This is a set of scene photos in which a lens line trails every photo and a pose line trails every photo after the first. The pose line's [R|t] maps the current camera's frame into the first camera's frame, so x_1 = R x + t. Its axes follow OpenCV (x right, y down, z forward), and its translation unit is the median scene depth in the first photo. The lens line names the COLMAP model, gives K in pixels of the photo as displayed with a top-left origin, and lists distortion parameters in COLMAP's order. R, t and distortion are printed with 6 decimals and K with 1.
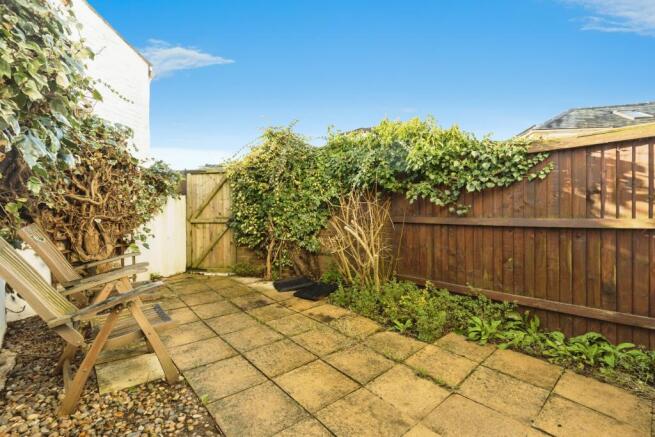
lens RADIAL K [[306.3, 0, 326.6], [0, 306.3, 216.3], [0, 0, 1]] dist [0.015573, 0.000222]
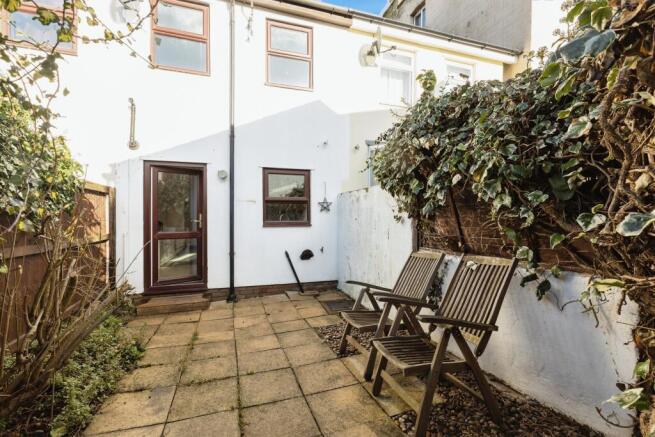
lens RADIAL K [[306.3, 0, 328.4], [0, 306.3, 218.3], [0, 0, 1]] dist [0.015573, 0.000222]
pose [[-0.928988, -0.001710, 0.370106, -0.820187], [-0.001041, 0.999997, 0.002006, -0.091584], [-0.370108, 0.001478, -0.928988, 2.000735]]
